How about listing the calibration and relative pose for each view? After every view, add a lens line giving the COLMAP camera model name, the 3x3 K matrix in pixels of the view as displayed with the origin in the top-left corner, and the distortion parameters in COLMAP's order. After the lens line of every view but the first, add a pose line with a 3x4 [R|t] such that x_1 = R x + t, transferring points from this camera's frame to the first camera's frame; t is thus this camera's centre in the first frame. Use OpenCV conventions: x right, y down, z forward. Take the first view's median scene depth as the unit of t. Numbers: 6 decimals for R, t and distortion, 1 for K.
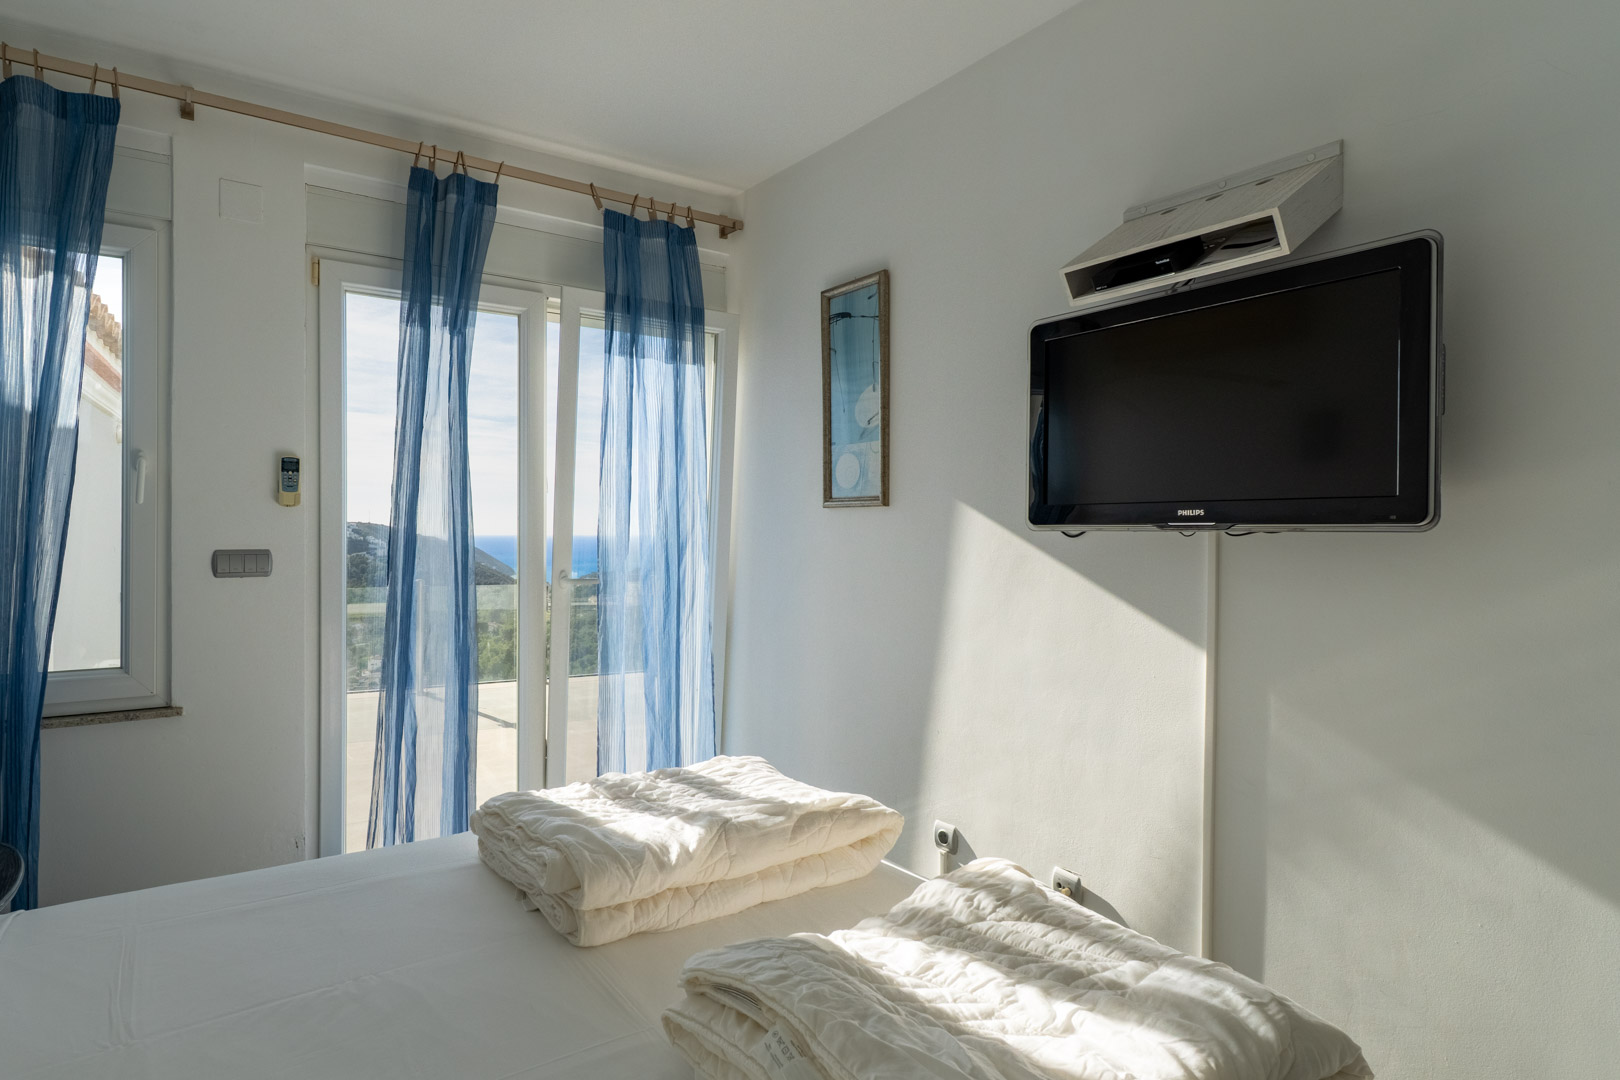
lens RADIAL K [[746.3, 0, 810.0], [0, 746.3, 540.0], [0, 0, 1]] dist [0.020359, 0.000180]
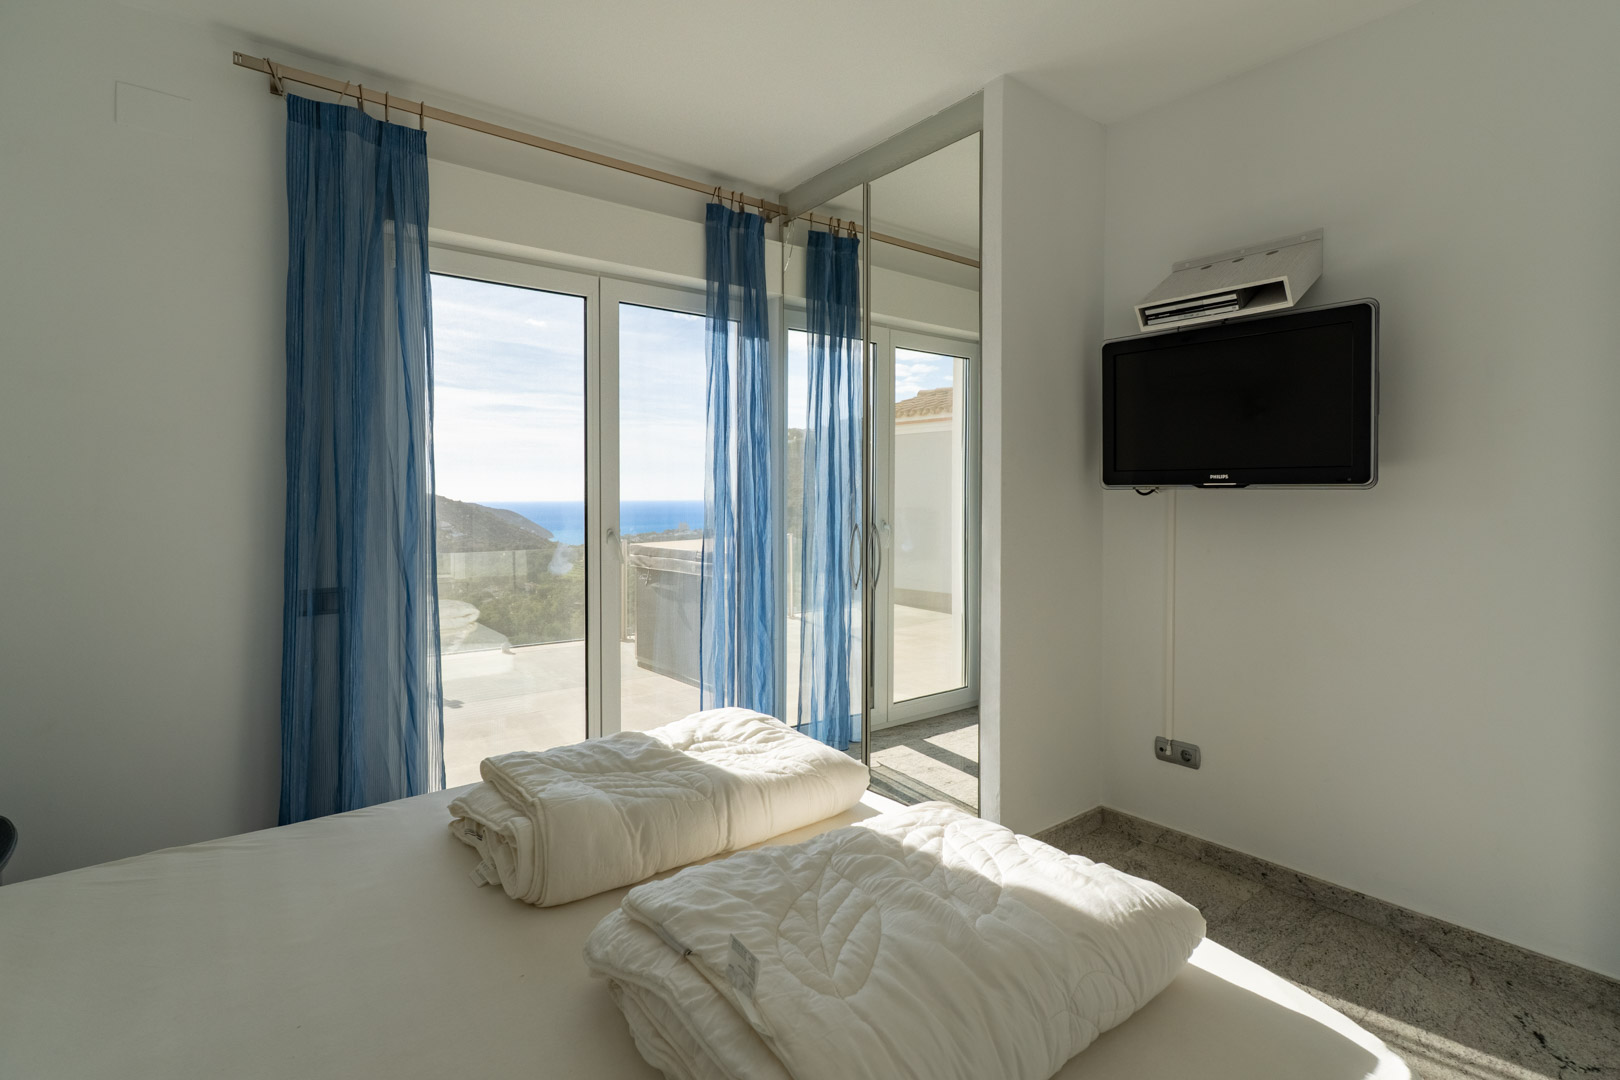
lens RADIAL K [[795.3, 0, 813.3], [0, 795.3, 499.4], [0, 0, 1]] dist [-0.000907, -0.000238]
pose [[0.977578, -0.008721, 0.210392, -0.591746], [0.008967, 0.999960, -0.000214, 0.000377], [-0.210381, 0.002096, 0.977617, -0.328283]]
